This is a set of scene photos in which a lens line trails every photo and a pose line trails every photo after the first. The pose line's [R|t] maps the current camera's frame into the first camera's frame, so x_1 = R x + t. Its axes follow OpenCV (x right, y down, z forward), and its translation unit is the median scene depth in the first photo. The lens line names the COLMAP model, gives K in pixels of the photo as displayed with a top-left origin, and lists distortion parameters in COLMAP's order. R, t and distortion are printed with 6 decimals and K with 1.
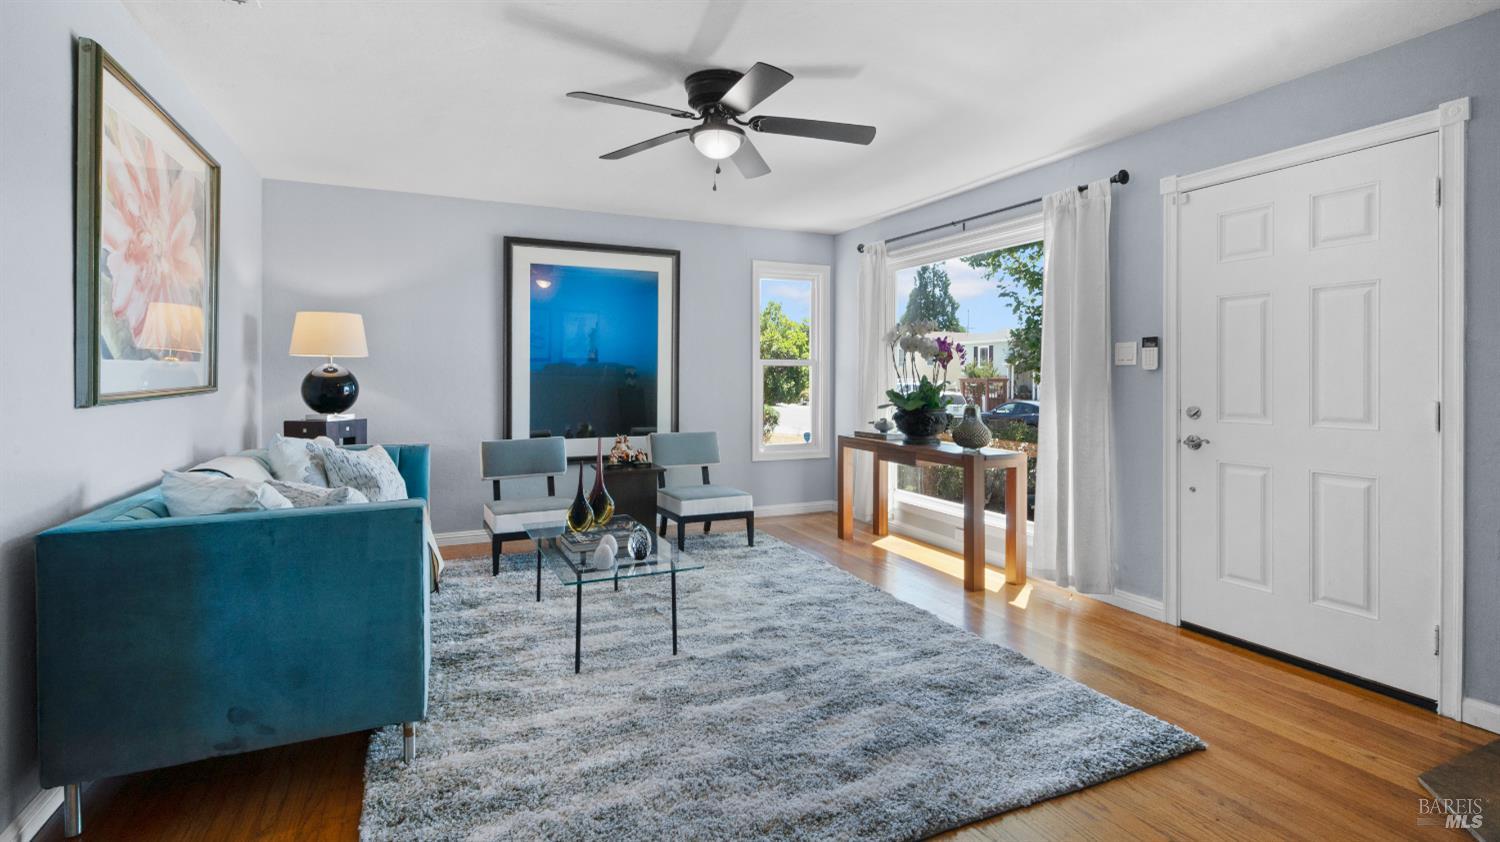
lens RADIAL K [[698.1, 0, 749.3], [0, 698.1, 378.4], [0, 0, 1]] dist [-0.000585, -0.000649]
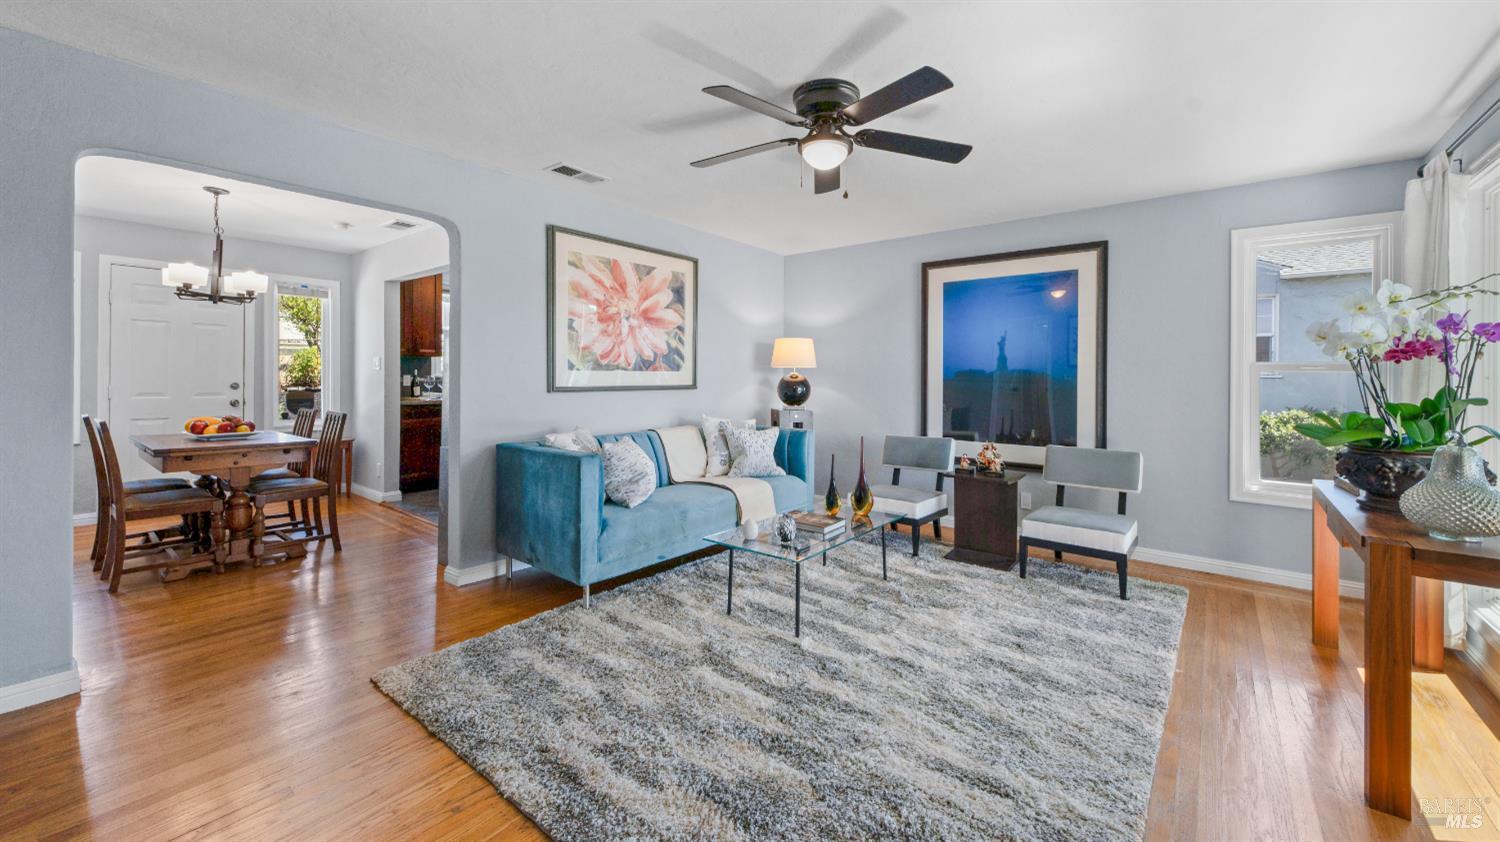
lens RADIAL K [[576.4, 0, 752.2], [0, 576.4, 383.4], [0, 0, 1]] dist [0.002046, -0.000077]
pose [[0.441682, 0.009986, -0.897116, 0.593631], [-0.013002, 0.999904, 0.004729, -0.003520], [0.897078, 0.009576, 0.441769, 0.477416]]
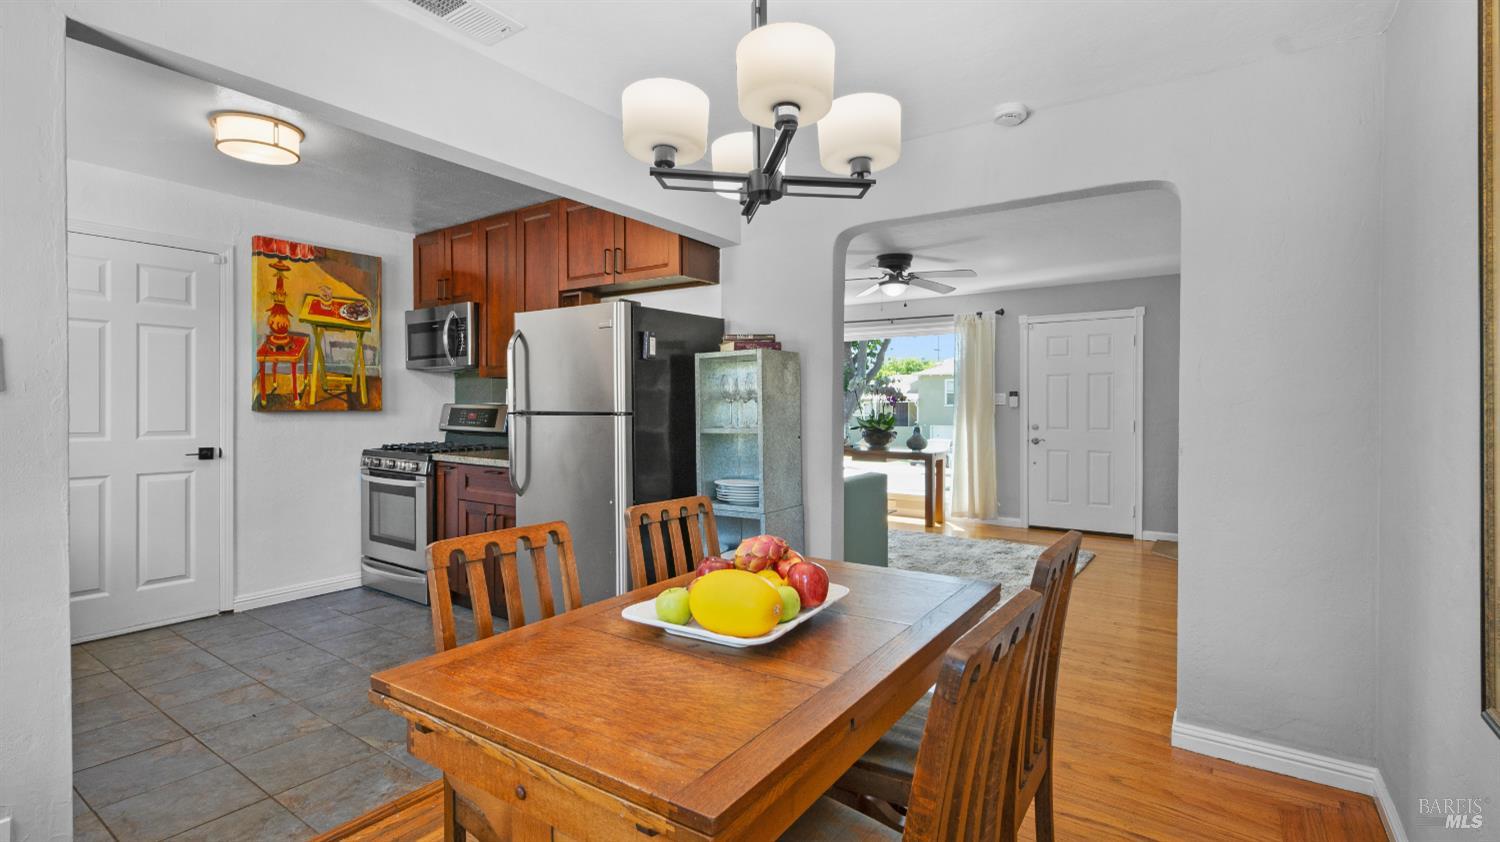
lens RADIAL K [[677.0, 0, 749.6], [0, 677.0, 416.0], [0, 0, 1]] dist [0.001263, -0.000583]
pose [[0.861869, -0.006852, 0.507085, -1.109332], [0.000278, 0.999915, 0.013038, -0.012790], [-0.507131, -0.011096, 0.861797, -0.328815]]
